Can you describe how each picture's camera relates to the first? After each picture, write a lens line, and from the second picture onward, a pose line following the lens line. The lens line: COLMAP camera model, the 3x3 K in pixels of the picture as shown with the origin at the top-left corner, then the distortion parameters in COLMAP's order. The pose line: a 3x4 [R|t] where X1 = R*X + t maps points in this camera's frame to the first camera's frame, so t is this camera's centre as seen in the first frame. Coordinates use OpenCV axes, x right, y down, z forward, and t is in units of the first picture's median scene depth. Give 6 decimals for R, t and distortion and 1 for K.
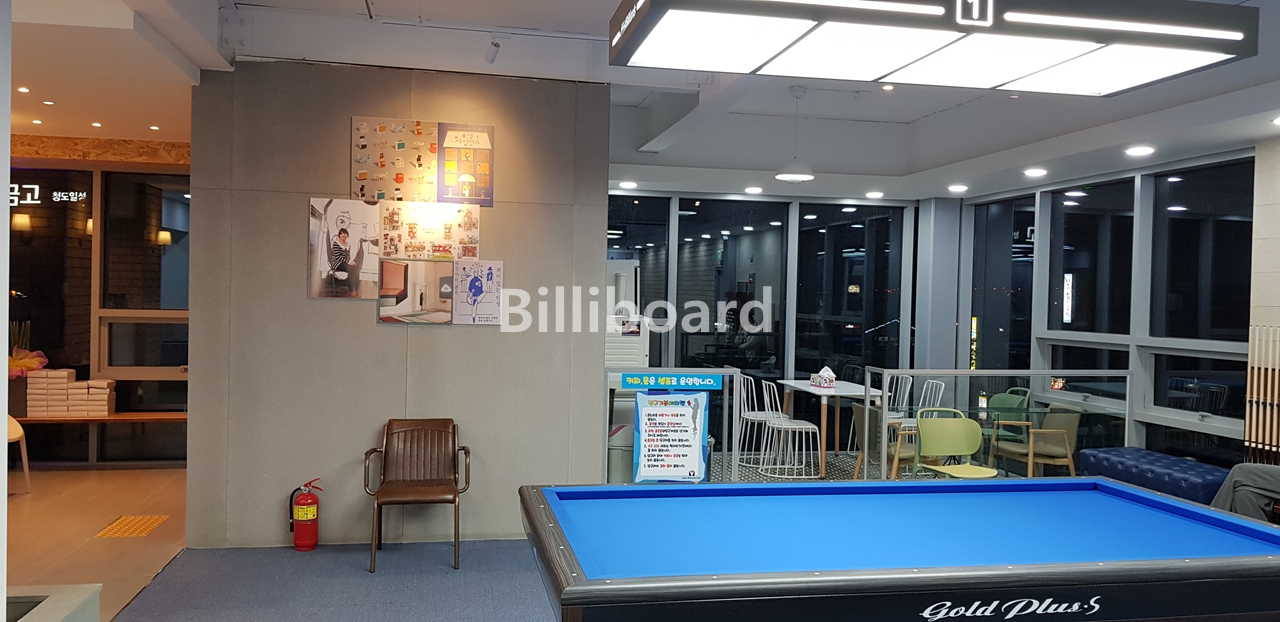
lens RADIAL K [[994.6, 0, 643.6], [0, 994.6, 306.5], [0, 0, 1]] dist [0.100958, -0.158077]
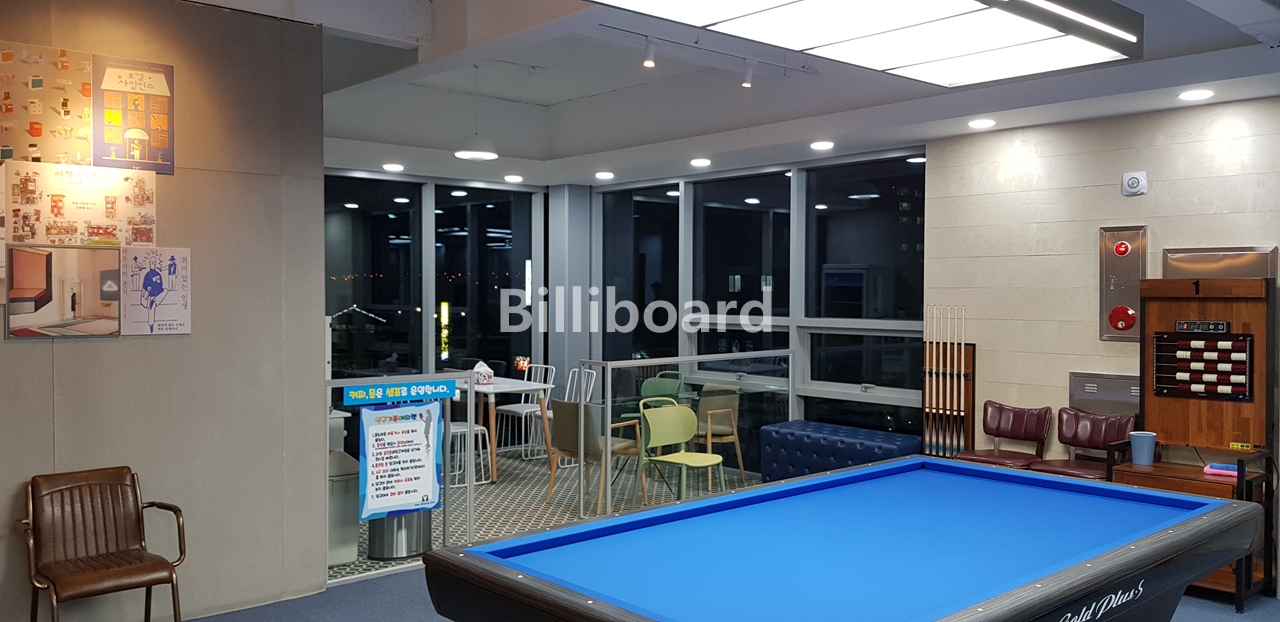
lens RADIAL K [[998.6, 0, 640.0], [0, 998.6, 311.0], [0, 0, 1]] dist [0.082170, -0.154023]
pose [[0.866456, -0.031872, 0.498235, -0.228930], [0.023282, 0.999454, 0.023446, -0.008481], [-0.498710, -0.008715, 0.866725, 0.179499]]
